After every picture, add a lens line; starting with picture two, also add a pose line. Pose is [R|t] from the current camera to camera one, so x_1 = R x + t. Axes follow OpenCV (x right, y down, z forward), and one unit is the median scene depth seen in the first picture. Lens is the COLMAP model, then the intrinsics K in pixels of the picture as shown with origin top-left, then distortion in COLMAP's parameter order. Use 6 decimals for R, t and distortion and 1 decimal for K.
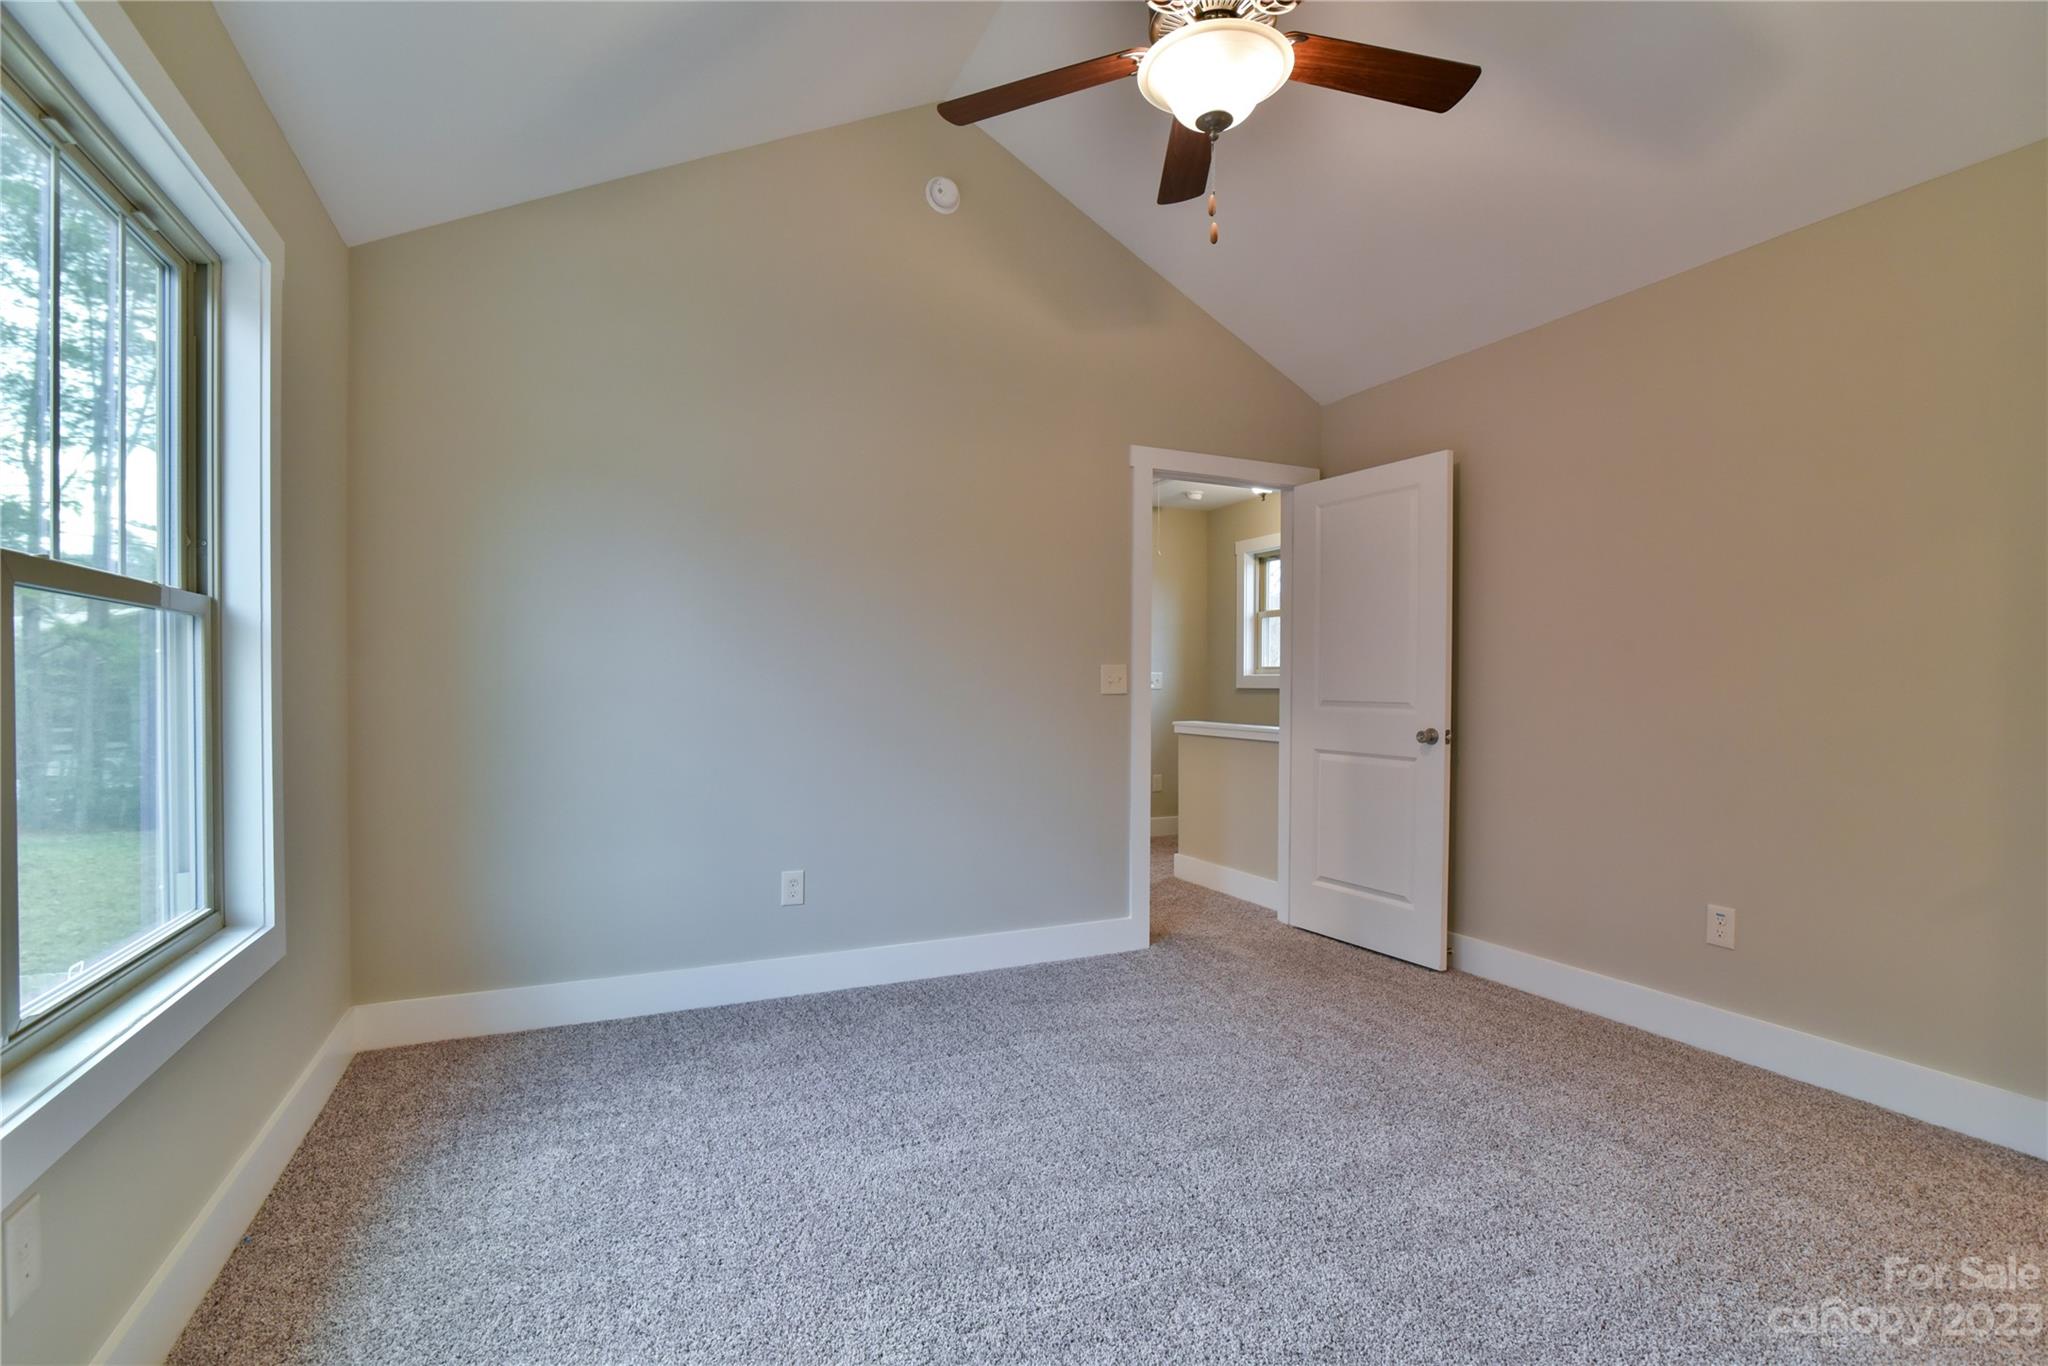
lens RADIAL K [[947.2, 0, 994.7], [0, 947.2, 693.0], [0, 0, 1]] dist [-0.019802, 0.000178]
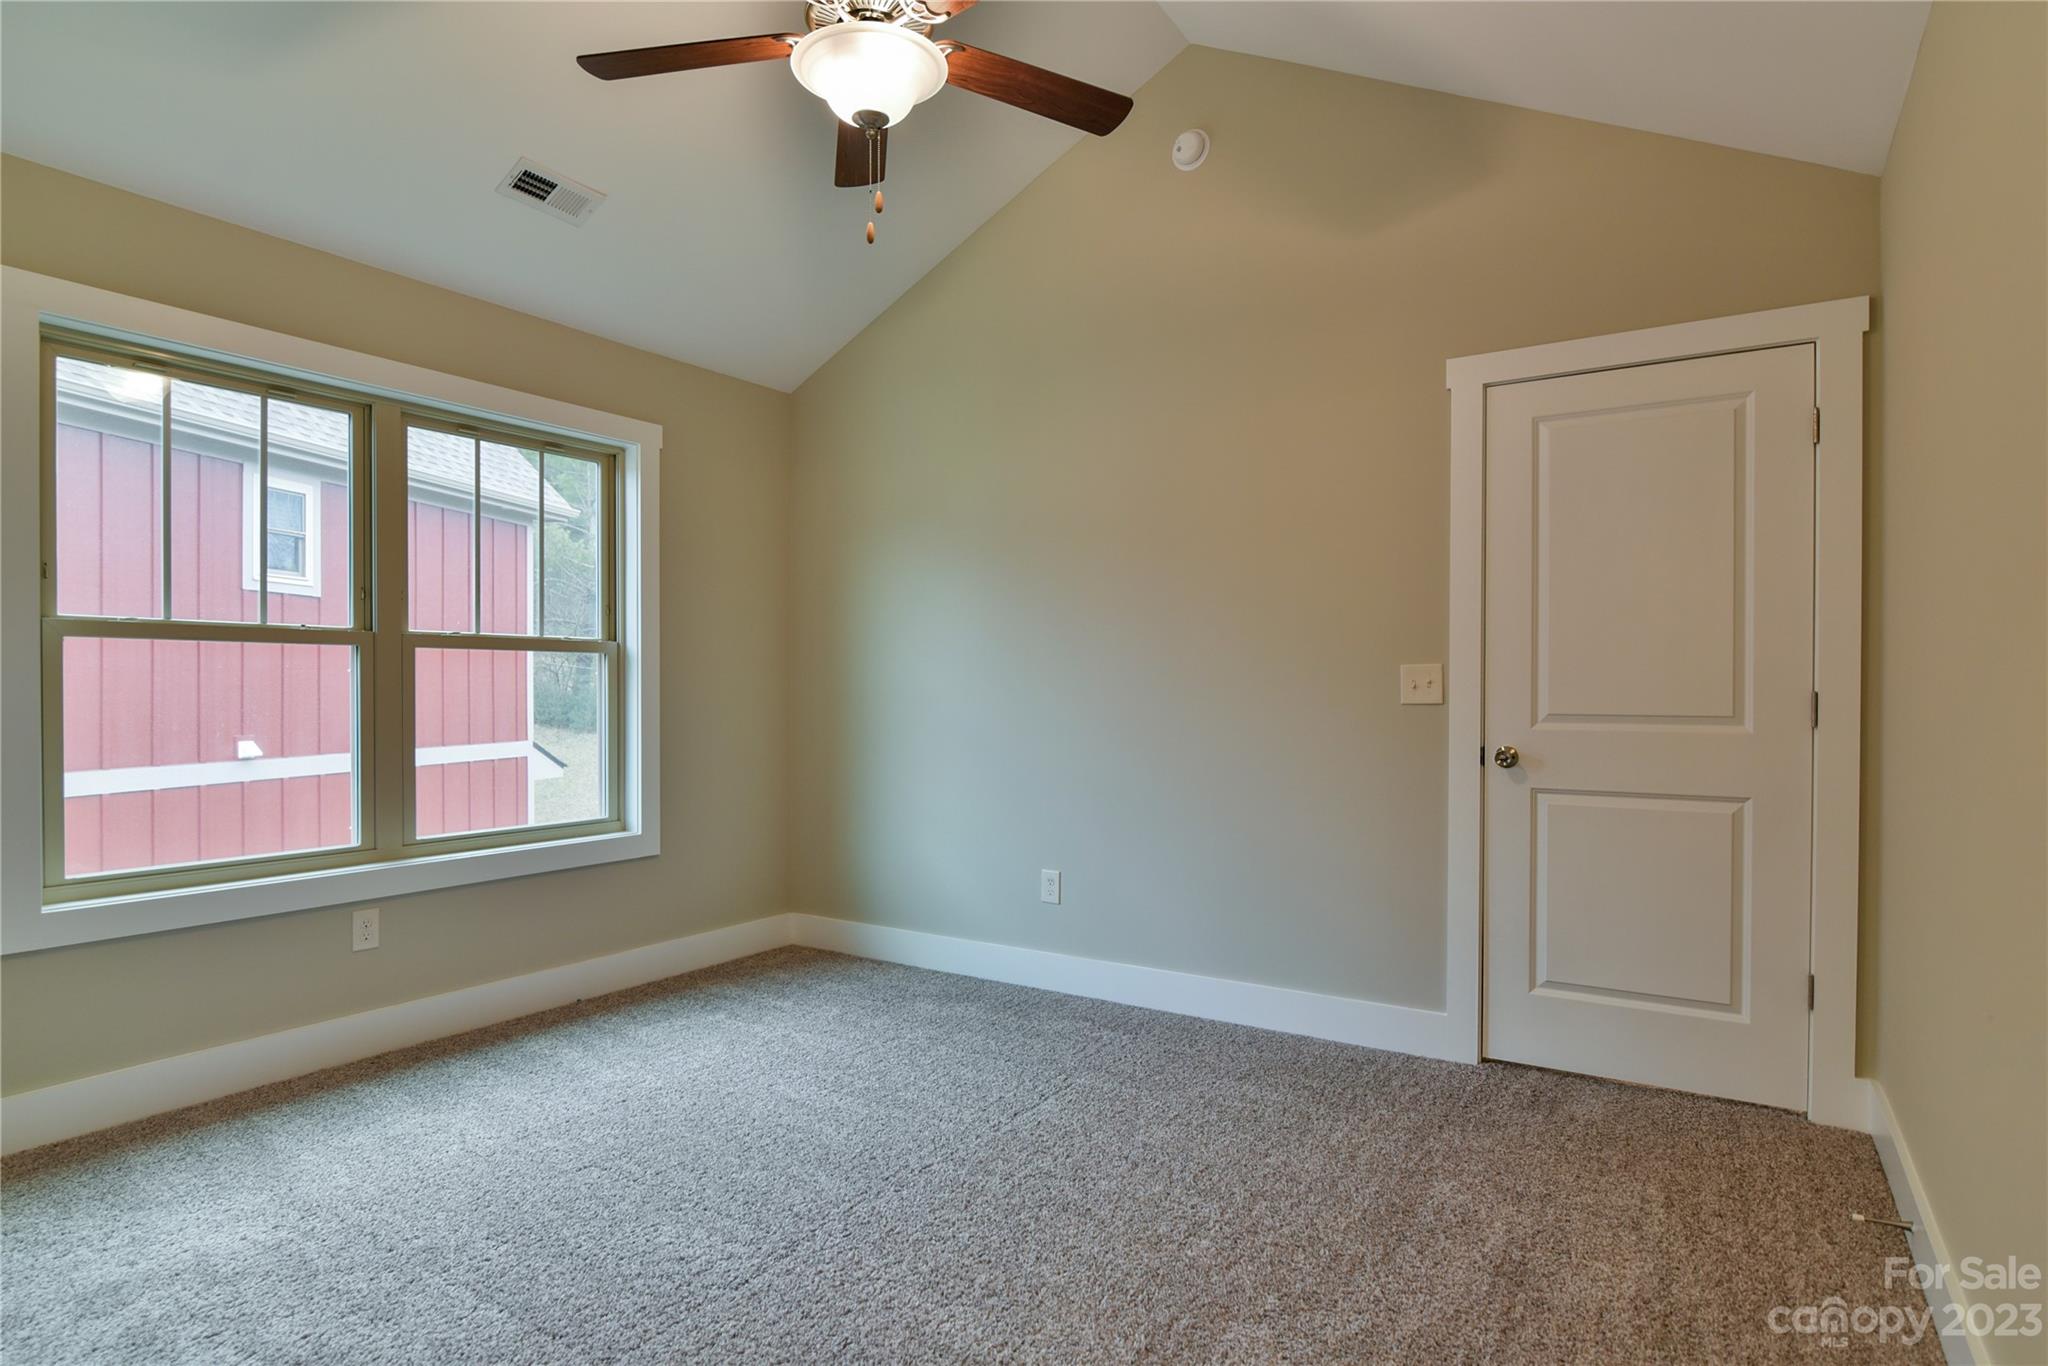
lens RADIAL K [[1070.9, 0, 1021.4], [0, 1070.9, 699.0], [0, 0, 1]] dist [0.001133, 0.000076]
pose [[0.535313, 0.001177, -0.844653, 0.838707], [-0.006105, 0.999978, -0.002476, 0.002184], [0.844632, 0.006483, 0.535309, 0.366371]]
